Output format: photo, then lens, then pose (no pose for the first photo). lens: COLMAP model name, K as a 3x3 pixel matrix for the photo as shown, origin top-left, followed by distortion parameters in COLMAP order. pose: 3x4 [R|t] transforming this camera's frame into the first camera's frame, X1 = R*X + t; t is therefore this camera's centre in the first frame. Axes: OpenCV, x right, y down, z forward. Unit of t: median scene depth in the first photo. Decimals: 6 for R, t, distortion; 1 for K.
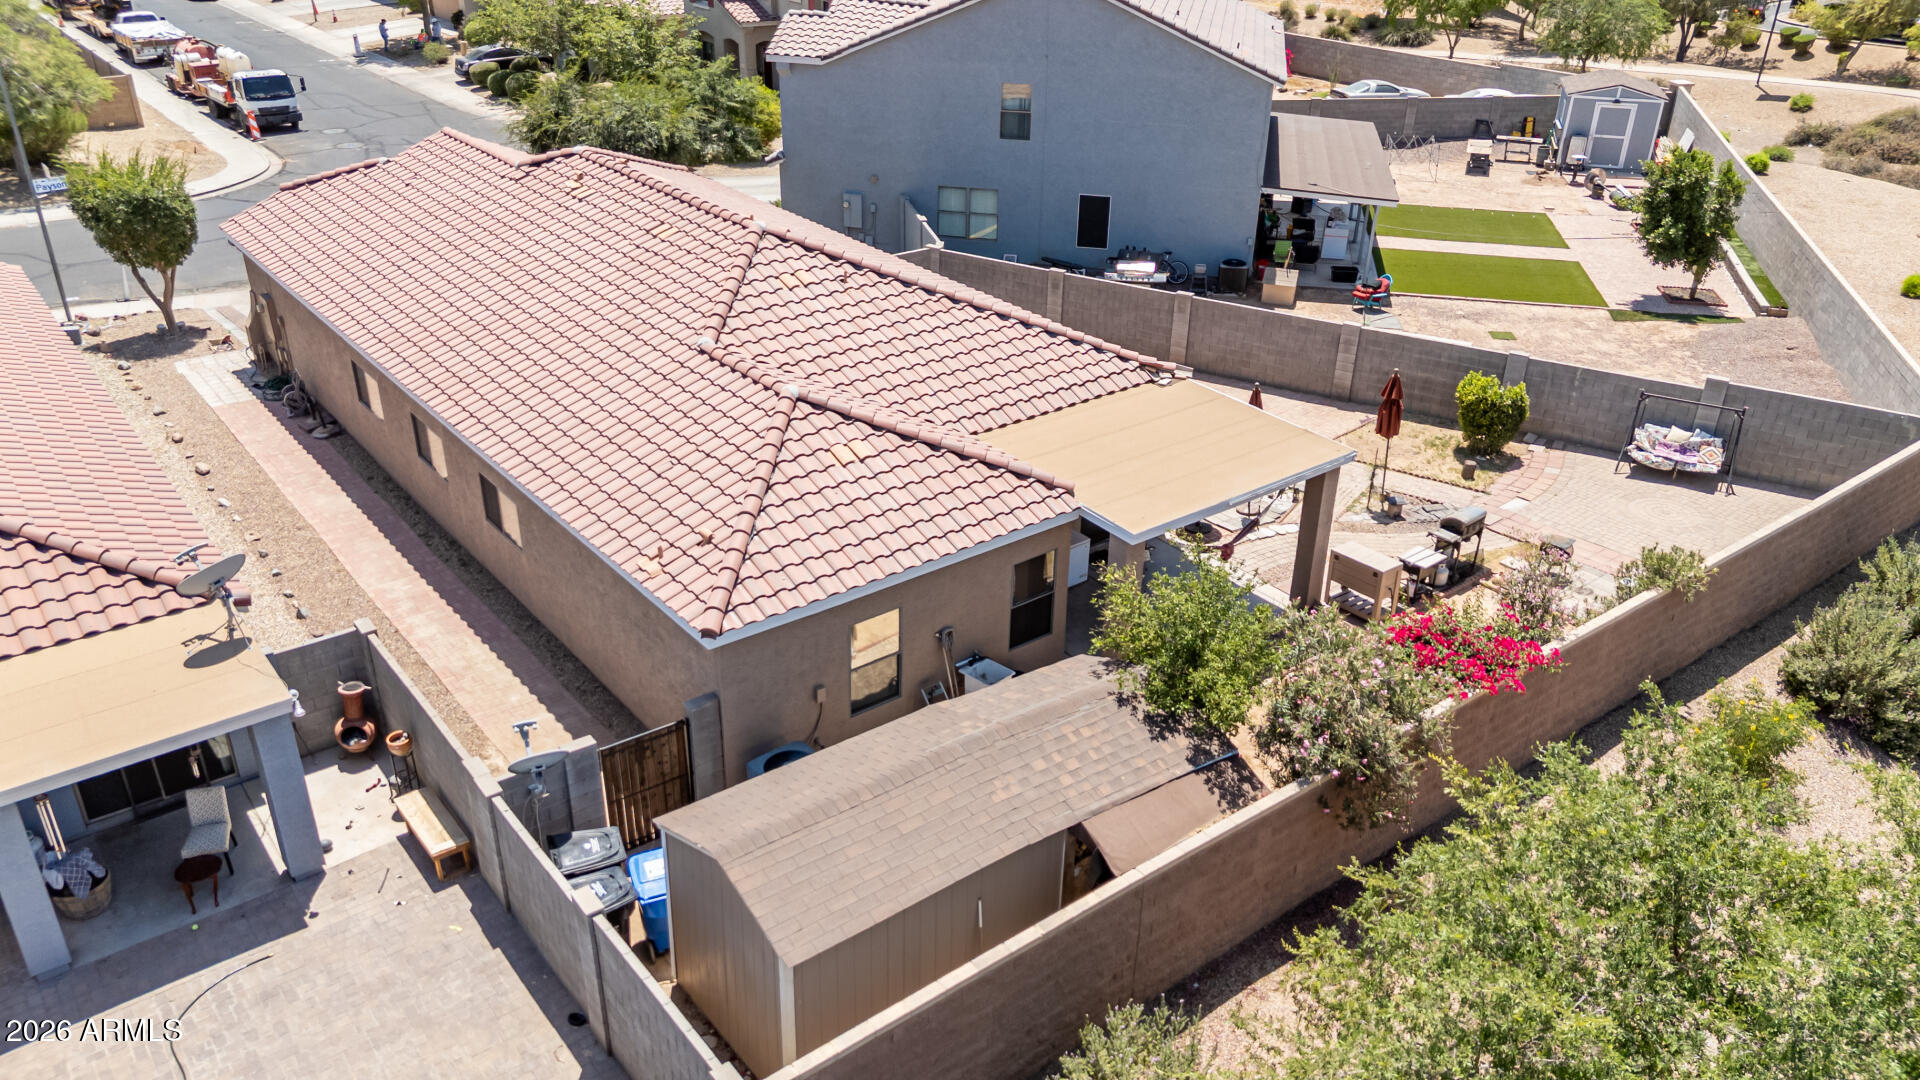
lens RADIAL K [[1403.3, 0, 973.6], [0, 1403.3, 549.2], [0, 0, 1]] dist [0.075567, -0.093165]
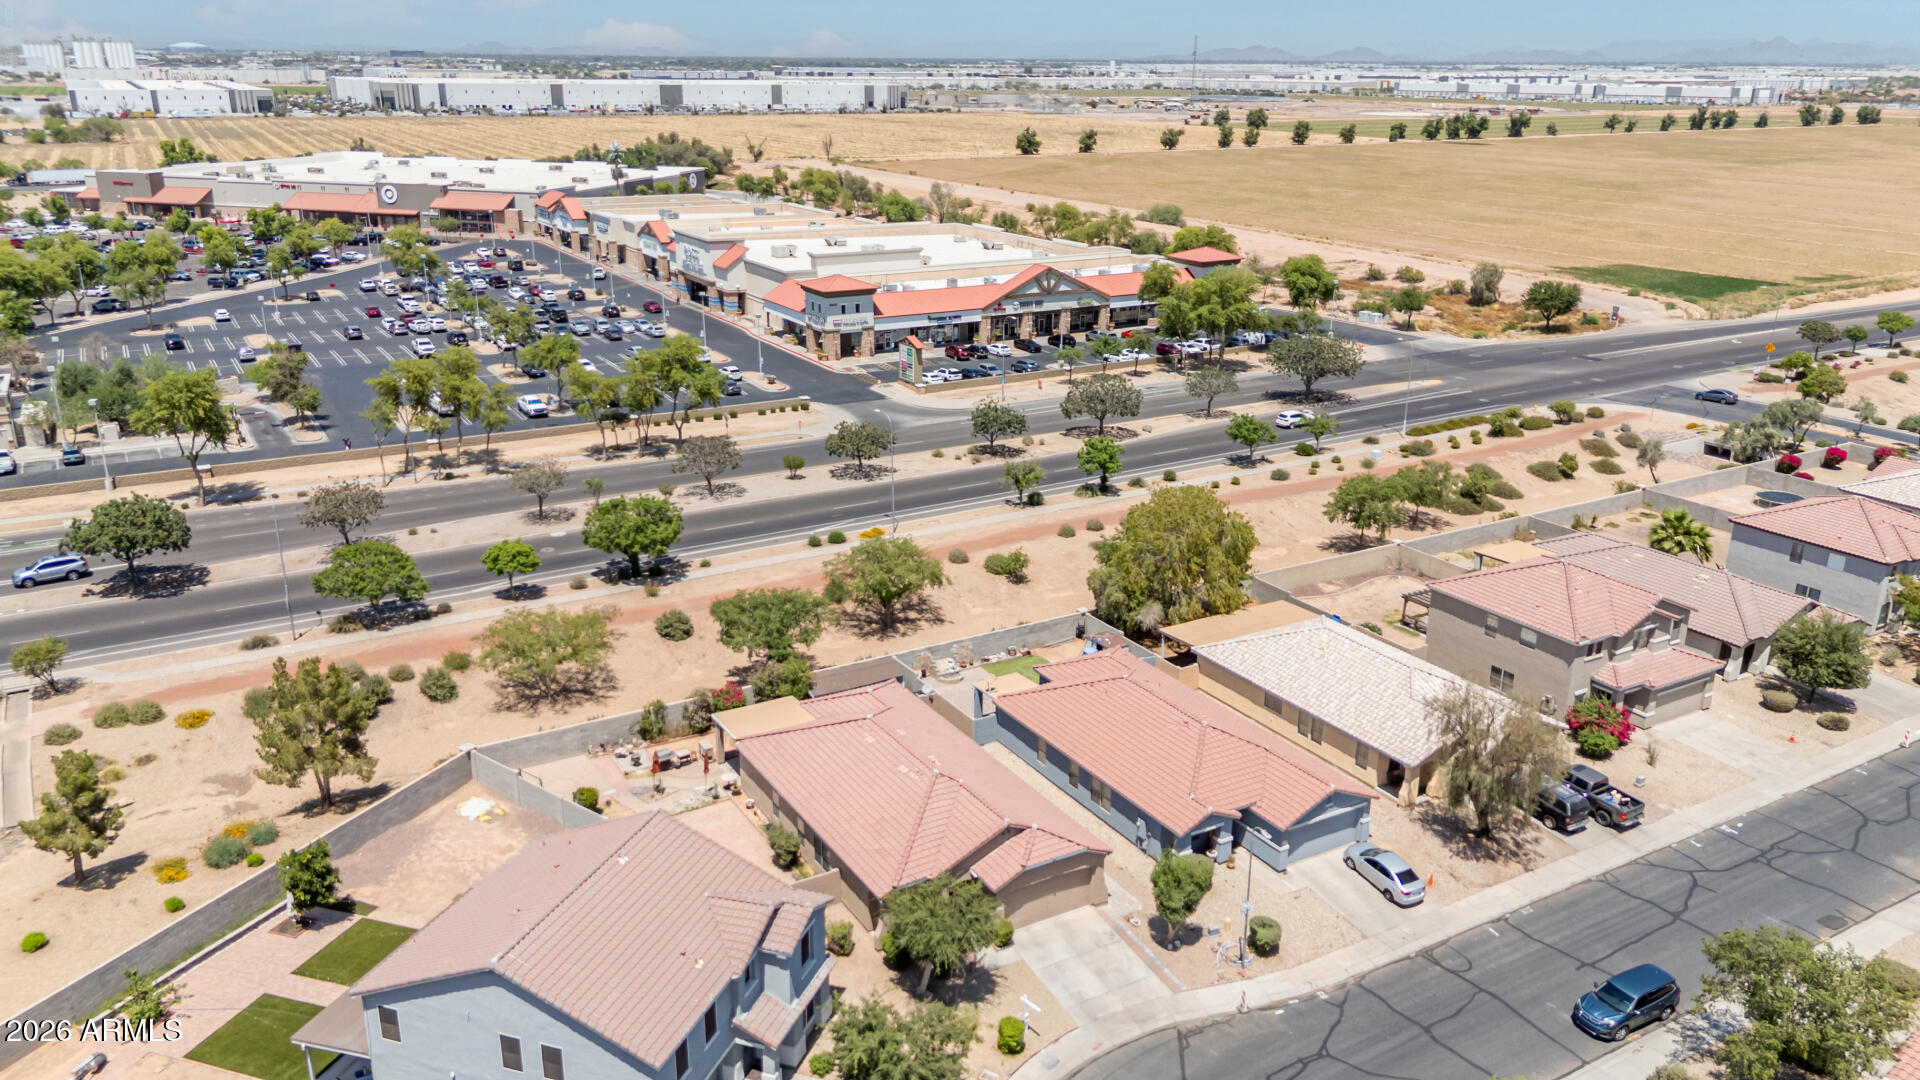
lens RADIAL K [[1403.3, 0, 972.6], [0, 1403.3, 536.4], [0, 0, 1]] dist [0.075567, -0.093165]
pose [[-0.991741, -0.068676, 0.108318, -0.613603], [0.030931, 0.691554, 0.721663, -2.416784], [-0.124469, 0.719053, -0.683718, 2.495637]]
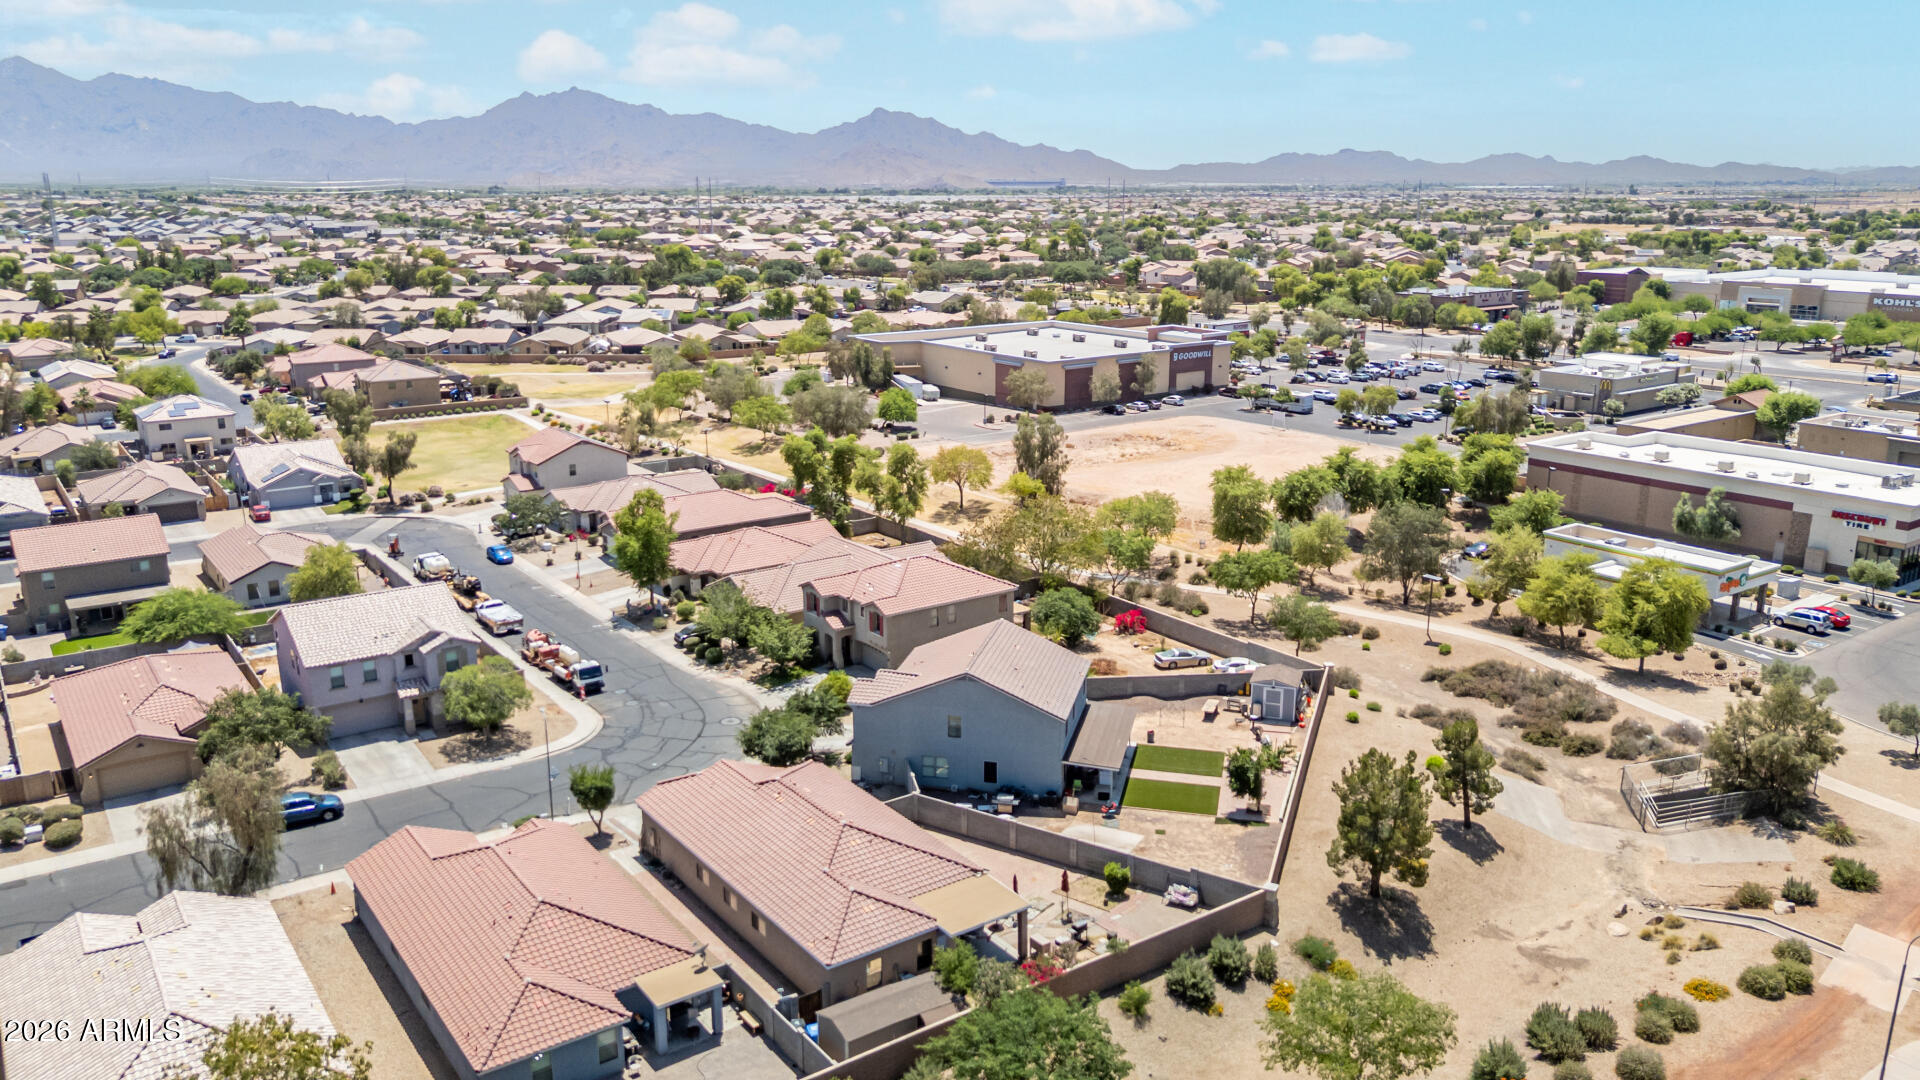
lens RADIAL K [[1403.3, 0, 971.4], [0, 1403.3, 539.3], [0, 0, 1]] dist [0.075567, -0.093165]
pose [[0.998701, -0.011803, -0.049559, 0.252036], [-0.000266, 0.971571, -0.236750, -0.096176], [0.050945, 0.236455, 0.970306, -1.856698]]
